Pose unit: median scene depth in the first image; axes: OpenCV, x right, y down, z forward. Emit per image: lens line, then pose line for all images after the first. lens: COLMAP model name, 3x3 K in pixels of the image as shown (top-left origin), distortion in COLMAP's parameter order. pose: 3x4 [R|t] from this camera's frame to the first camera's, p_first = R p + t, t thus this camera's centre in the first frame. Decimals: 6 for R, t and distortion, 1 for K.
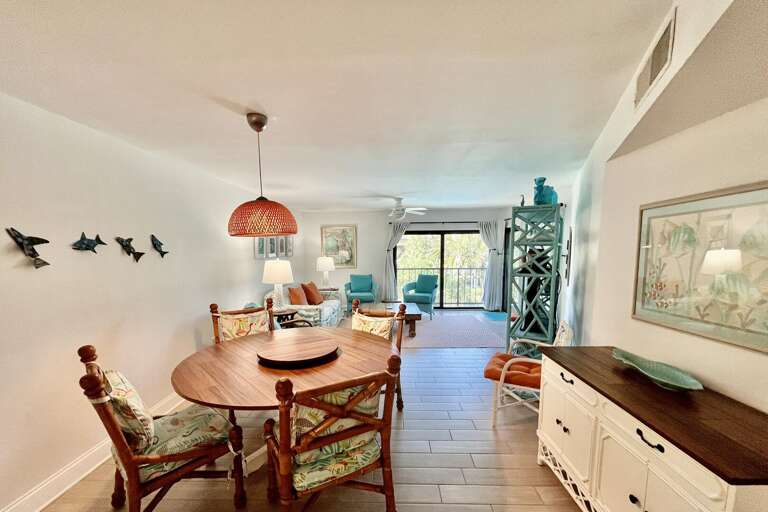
lens RADIAL K [[311.6, 0, 381.1], [0, 311.6, 254.0], [0, 0, 1]] dist [-0.000127, -0.000072]
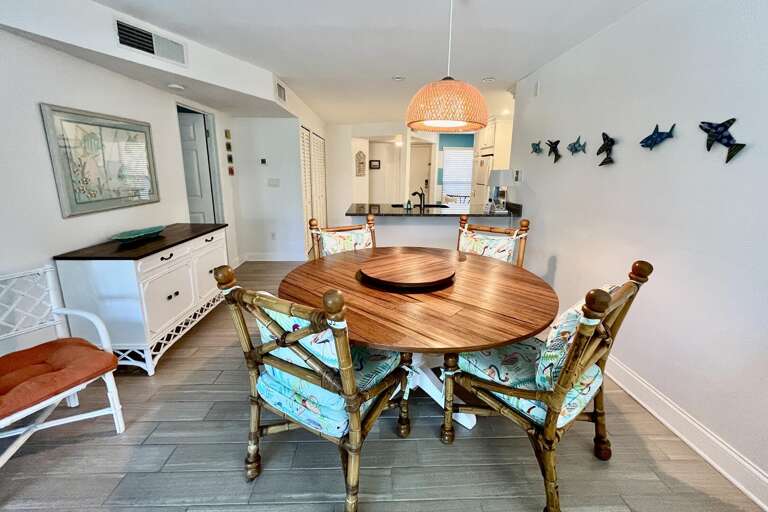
lens RADIAL K [[306.4, 0, 372.3], [0, 306.4, 232.2], [0, 0, 1]] dist [0.012872, -0.000074]
pose [[-0.999095, 0.011860, -0.040838, -0.145231], [0.002694, 0.976044, 0.217556, 0.029558], [0.042440, 0.217249, -0.975193, 1.847779]]
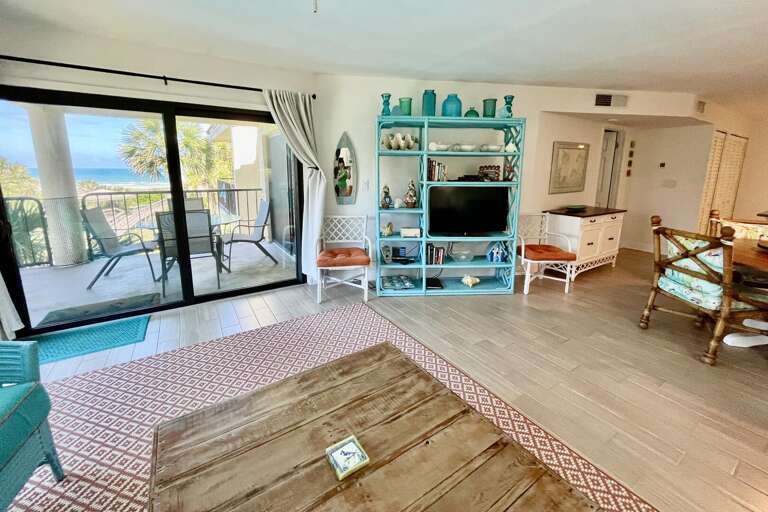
lens RADIAL K [[309.3, 0, 381.8], [0, 309.3, 230.1], [0, 0, 1]] dist [-0.000450, -0.000232]
pose [[-0.572159, -0.149272, 0.806444, -0.259916], [0.013998, 0.981377, 0.191583, 0.019934], [-0.820023, 0.120905, -0.559414, 2.812083]]
